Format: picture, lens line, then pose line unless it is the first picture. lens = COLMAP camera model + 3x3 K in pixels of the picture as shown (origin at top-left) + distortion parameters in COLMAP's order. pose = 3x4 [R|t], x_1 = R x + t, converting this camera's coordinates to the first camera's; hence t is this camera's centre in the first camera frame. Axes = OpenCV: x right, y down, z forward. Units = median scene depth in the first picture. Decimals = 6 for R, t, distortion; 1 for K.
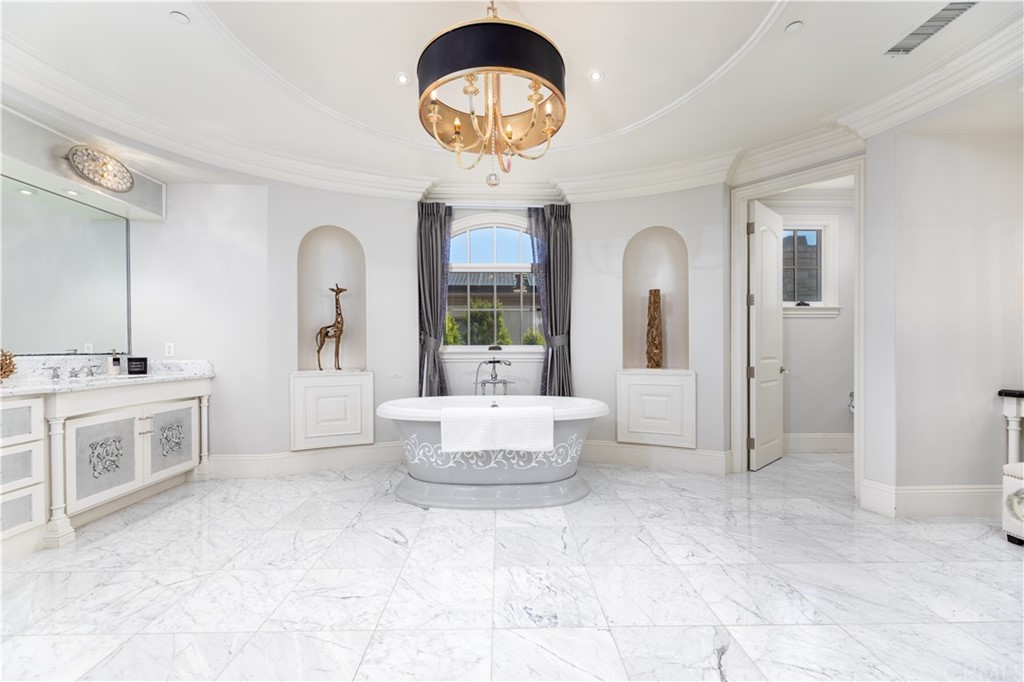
lens RADIAL K [[413.4, 0, 511.3], [0, 413.4, 355.3], [0, 0, 1]] dist [-0.000221, 0.000019]
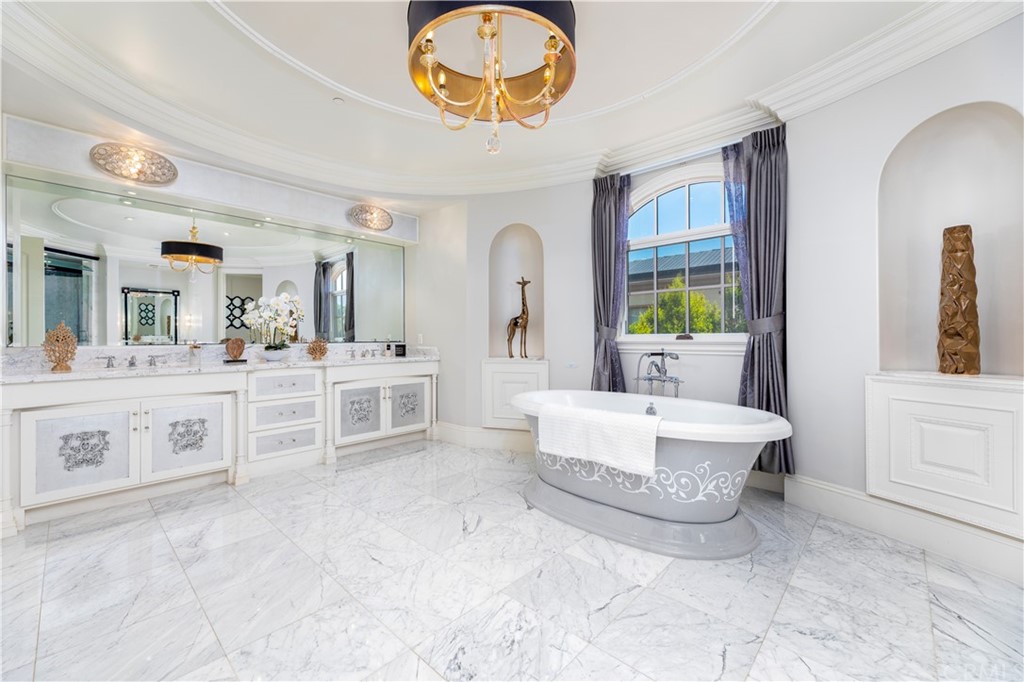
lens RADIAL K [[421.3, 0, 512.0], [0, 421.3, 341.0], [0, 0, 1]] dist [0.000957, 0.000128]
pose [[0.713236, 0.003981, -0.700913, 0.358274], [-0.009036, 0.999953, -0.003515, -0.004553], [0.700866, 0.008840, 0.713238, 0.233648]]
